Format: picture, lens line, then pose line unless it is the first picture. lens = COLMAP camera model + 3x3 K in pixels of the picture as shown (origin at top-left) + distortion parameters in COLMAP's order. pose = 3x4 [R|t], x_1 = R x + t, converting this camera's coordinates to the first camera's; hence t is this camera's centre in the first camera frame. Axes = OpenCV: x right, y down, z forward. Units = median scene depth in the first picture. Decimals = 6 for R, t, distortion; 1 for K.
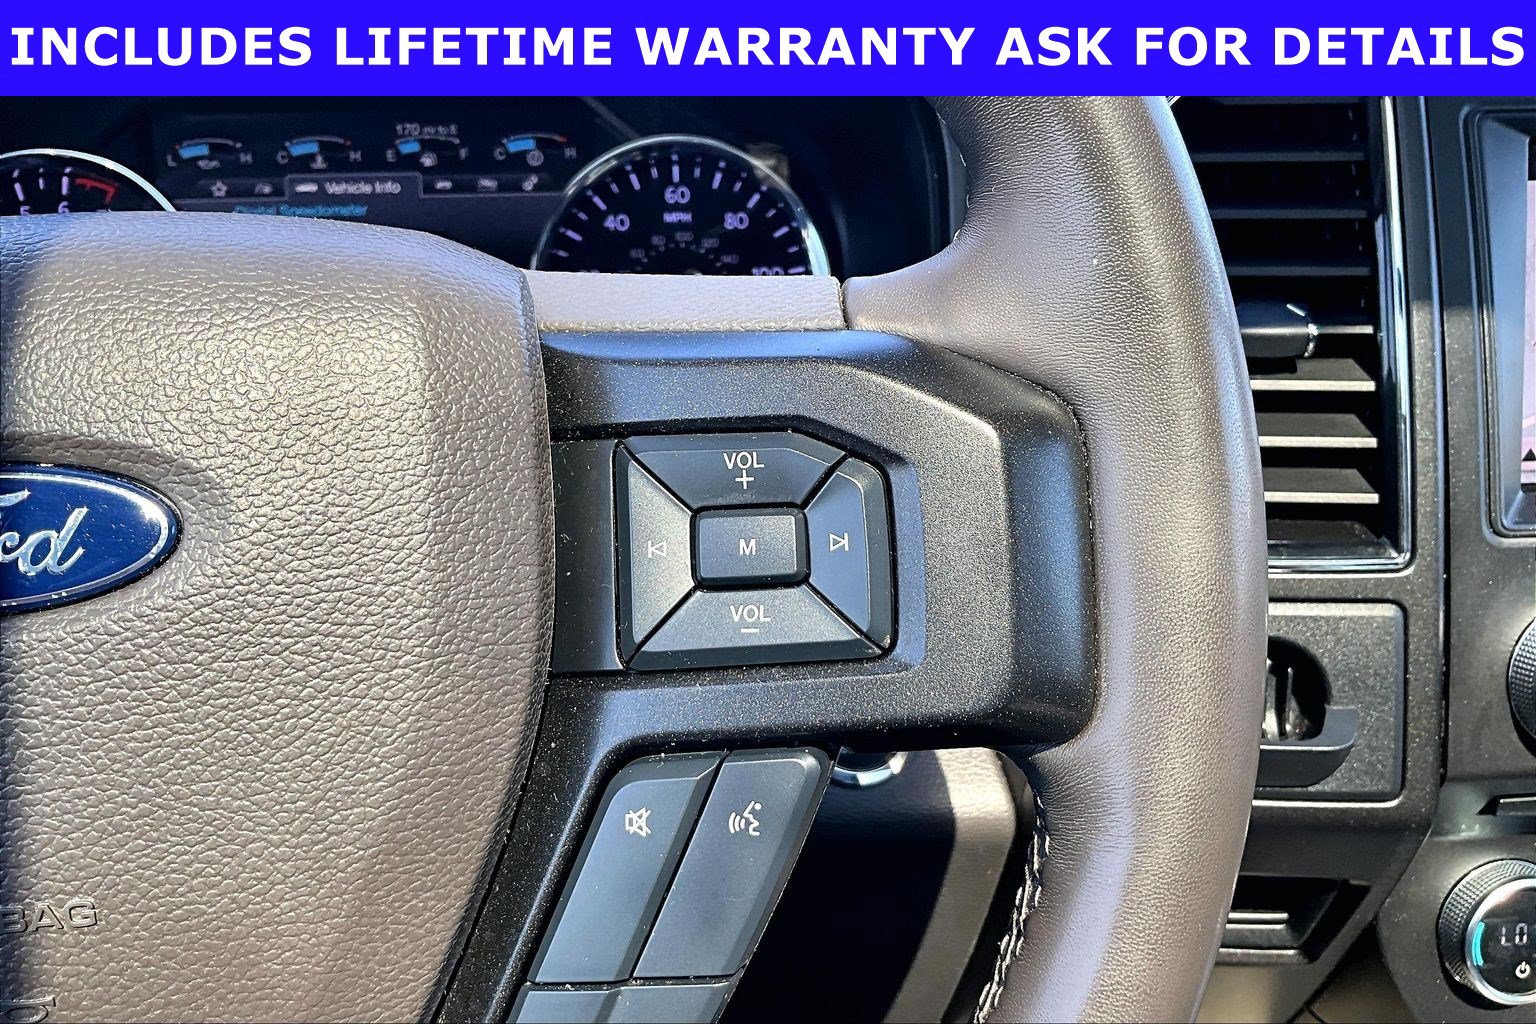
lens RADIAL K [[1296.2, 0, 769.9], [0, 1296.2, 510.6], [0, 0, 1]] dist [0.064735, -0.097405]
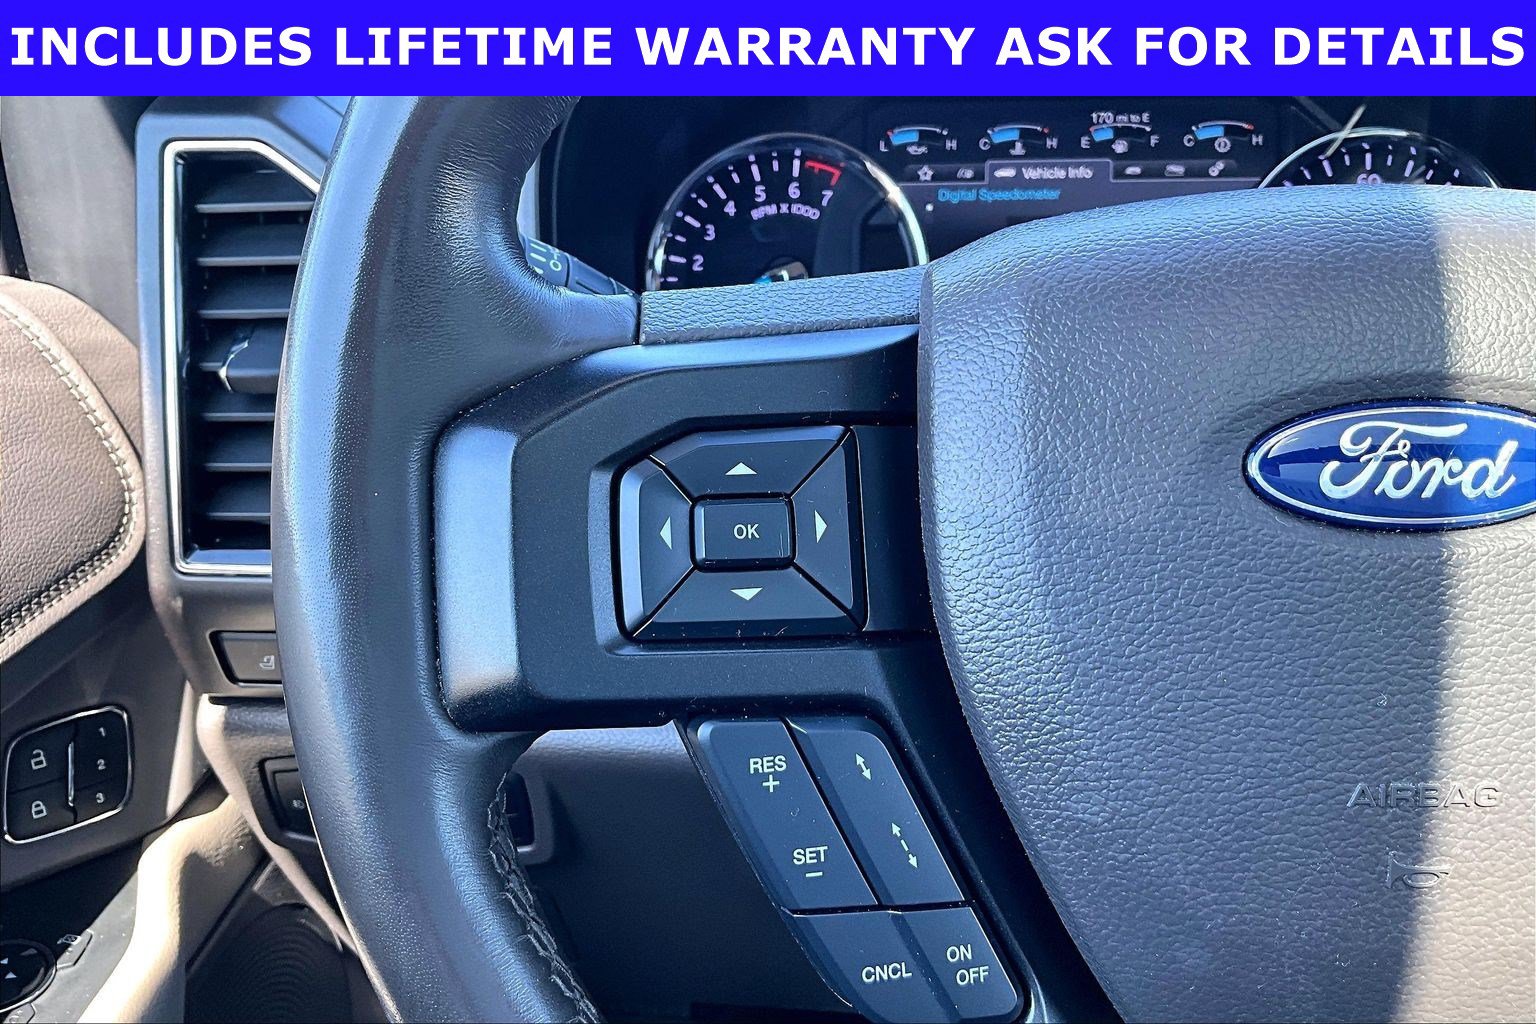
lens RADIAL K [[1296.2, 0, 769.2], [0, 1296.2, 521.3], [0, 0, 1]] dist [0.064735, -0.097405]
pose [[0.989964, 0.050340, -0.132053, -0.390647], [-0.048865, 0.998702, 0.014388, 0.032068], [0.132606, -0.007791, 0.991138, -0.084491]]
